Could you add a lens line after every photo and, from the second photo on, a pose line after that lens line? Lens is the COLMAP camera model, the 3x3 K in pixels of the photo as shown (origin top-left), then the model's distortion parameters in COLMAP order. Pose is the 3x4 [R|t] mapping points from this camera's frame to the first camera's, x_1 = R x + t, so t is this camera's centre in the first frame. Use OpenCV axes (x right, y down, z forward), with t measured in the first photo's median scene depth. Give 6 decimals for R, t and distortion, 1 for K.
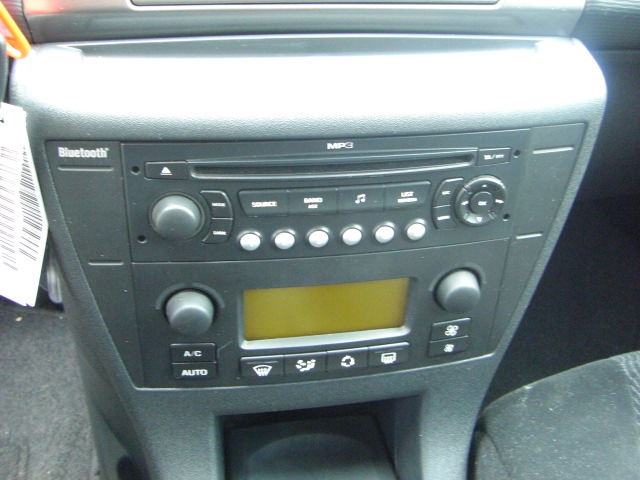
lens RADIAL K [[722.2, 0, 314.7], [0, 722.2, 202.4], [0, 0, 1]] dist [-0.175672, 0.099393]
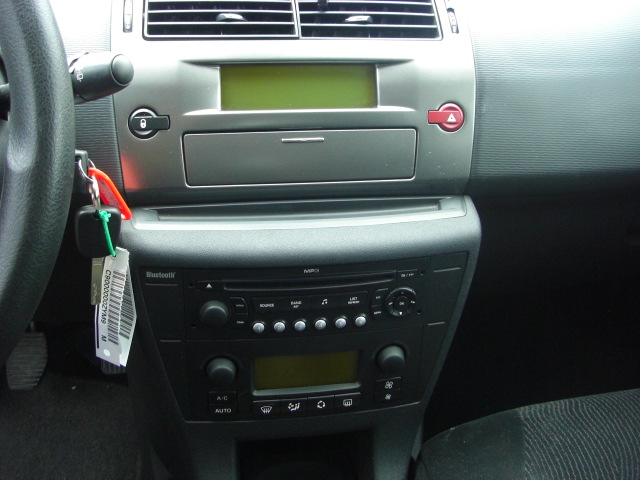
lens RADIAL K [[722.2, 0, 314.7], [0, 722.2, 202.4], [0, 0, 1]] dist [-0.175672, 0.099393]
pose [[0.999863, -0.004456, -0.015937, 0.063681], [0.002592, 0.993345, -0.115150, -0.039202], [0.016344, 0.115093, 0.993220, -0.638386]]
